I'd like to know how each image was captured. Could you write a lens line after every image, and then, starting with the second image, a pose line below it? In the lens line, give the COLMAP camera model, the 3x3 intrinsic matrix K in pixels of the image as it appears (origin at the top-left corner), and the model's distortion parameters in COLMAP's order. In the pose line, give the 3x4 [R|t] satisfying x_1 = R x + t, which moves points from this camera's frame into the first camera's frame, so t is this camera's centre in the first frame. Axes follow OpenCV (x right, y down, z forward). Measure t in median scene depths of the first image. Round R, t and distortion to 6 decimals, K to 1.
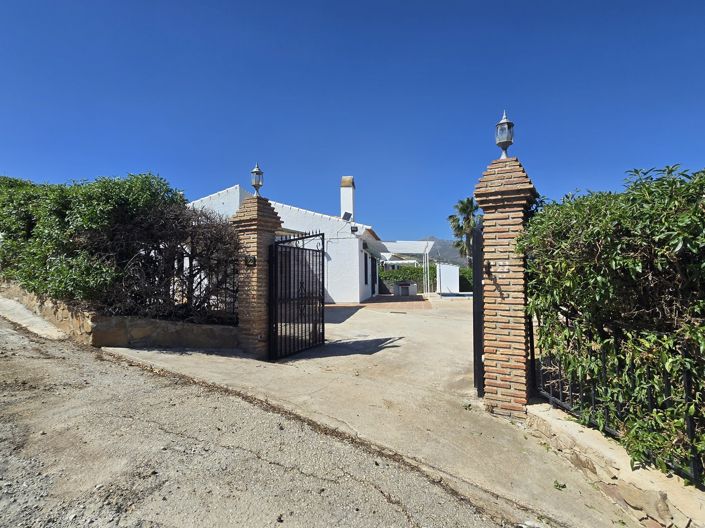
lens RADIAL K [[415.9, 0, 353.5], [0, 415.9, 263.2], [0, 0, 1]] dist [-0.007422, -0.002468]
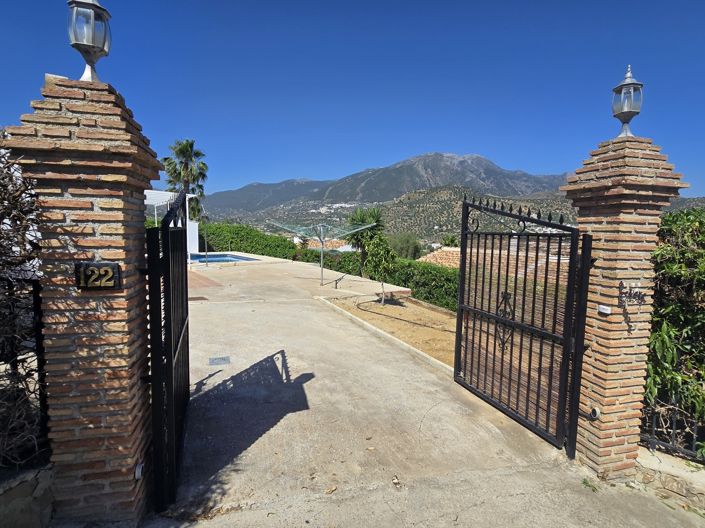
lens RADIAL K [[393.2, 0, 356.4], [0, 393.2, 262.4], [0, 0, 1]] dist [-0.003174, -0.001647]
pose [[0.688550, -0.046759, 0.723679, -0.338522], [-0.053641, 0.991901, 0.115127, -0.065468], [-0.723202, -0.118090, 0.680466, 0.629250]]
